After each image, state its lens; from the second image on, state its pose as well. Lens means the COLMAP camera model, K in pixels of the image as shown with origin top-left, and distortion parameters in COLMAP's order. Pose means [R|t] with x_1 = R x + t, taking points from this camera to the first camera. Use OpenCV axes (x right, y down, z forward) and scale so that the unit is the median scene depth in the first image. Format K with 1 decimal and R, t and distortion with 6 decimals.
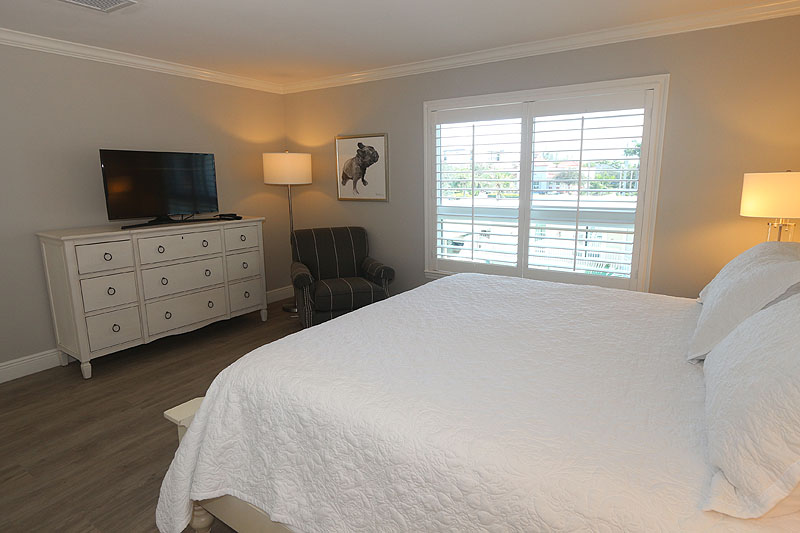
lens RADIAL K [[467.2, 0, 400.0], [0, 467.2, 265.1], [0, 0, 1]] dist [0.003937, 0.001051]
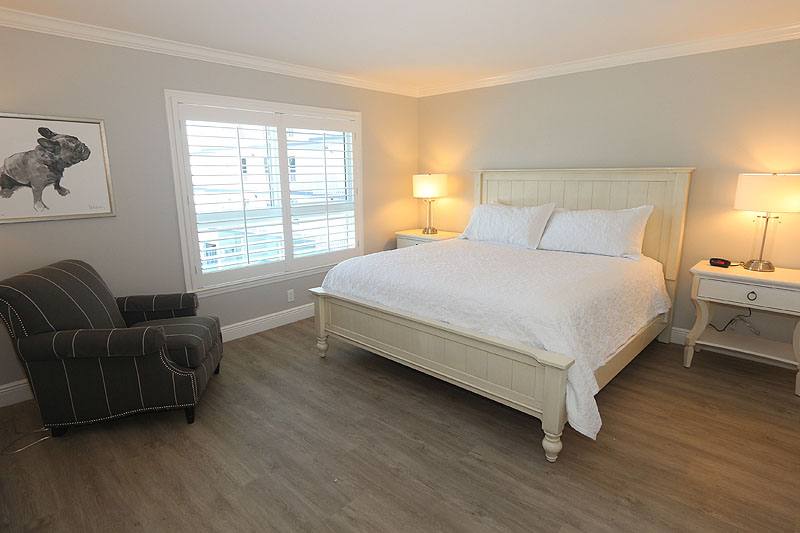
lens RADIAL K [[430.3, 0, 407.1], [0, 430.3, 272.4], [0, 0, 1]] dist [0.000724, 0.000953]
pose [[0.172840, -0.208759, 0.962573, -0.614198], [0.202216, 0.963984, 0.172755, -0.075040], [-0.963968, 0.164789, 0.208829, 0.440271]]
